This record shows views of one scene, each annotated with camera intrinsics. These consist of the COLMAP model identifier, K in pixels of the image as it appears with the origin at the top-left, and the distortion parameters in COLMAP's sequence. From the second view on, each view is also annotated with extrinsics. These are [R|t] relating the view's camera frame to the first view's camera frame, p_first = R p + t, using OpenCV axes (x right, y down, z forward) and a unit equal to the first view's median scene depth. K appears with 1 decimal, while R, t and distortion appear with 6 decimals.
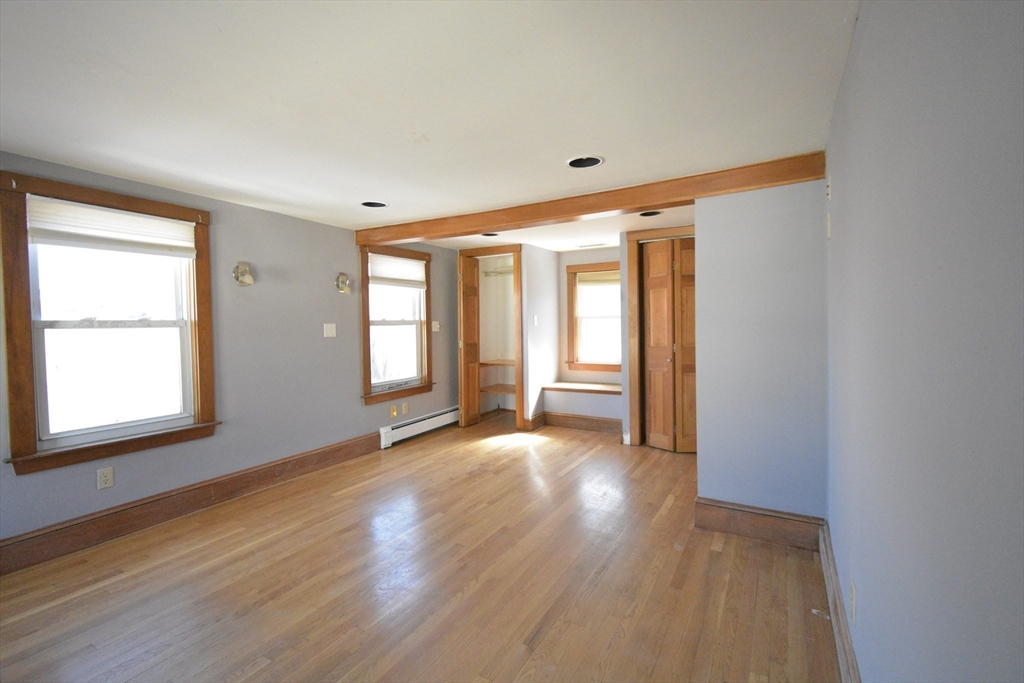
lens RADIAL K [[449.5, 0, 512.0], [0, 449.5, 341.5], [0, 0, 1]] dist [-0.001209, -0.000549]
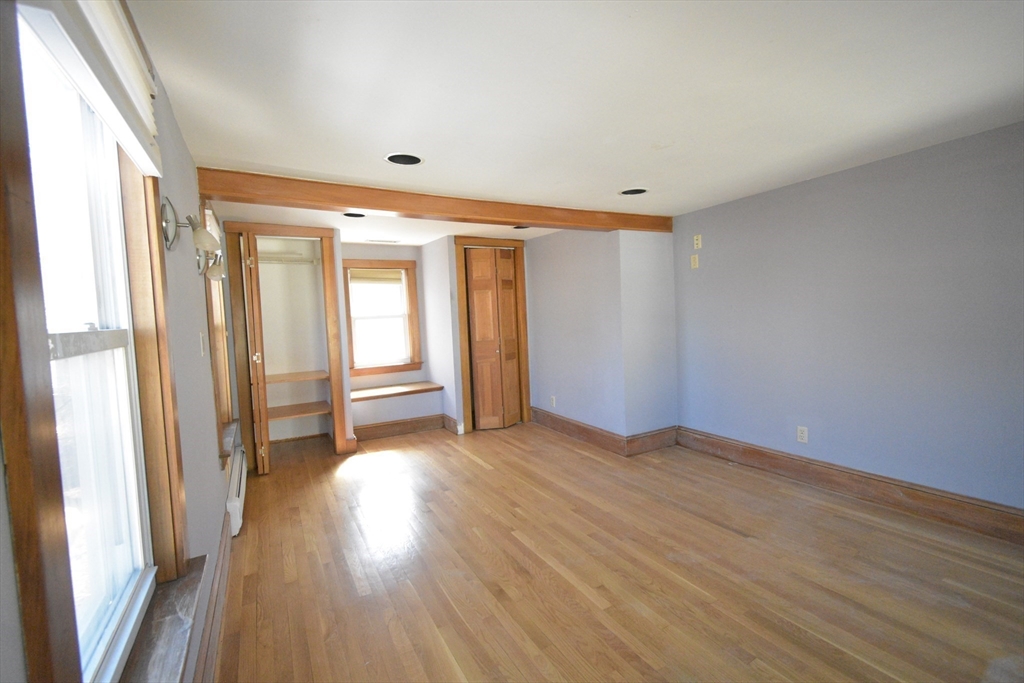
lens RADIAL K [[449.5, 0, 512.0], [0, 449.5, 341.5], [0, 0, 1]] dist [-0.001209, -0.000549]
pose [[0.496640, -0.061341, 0.865787, -0.656651], [0.066177, 0.997272, 0.032695, -0.020327], [-0.865430, 0.041058, 0.499344, 0.383688]]
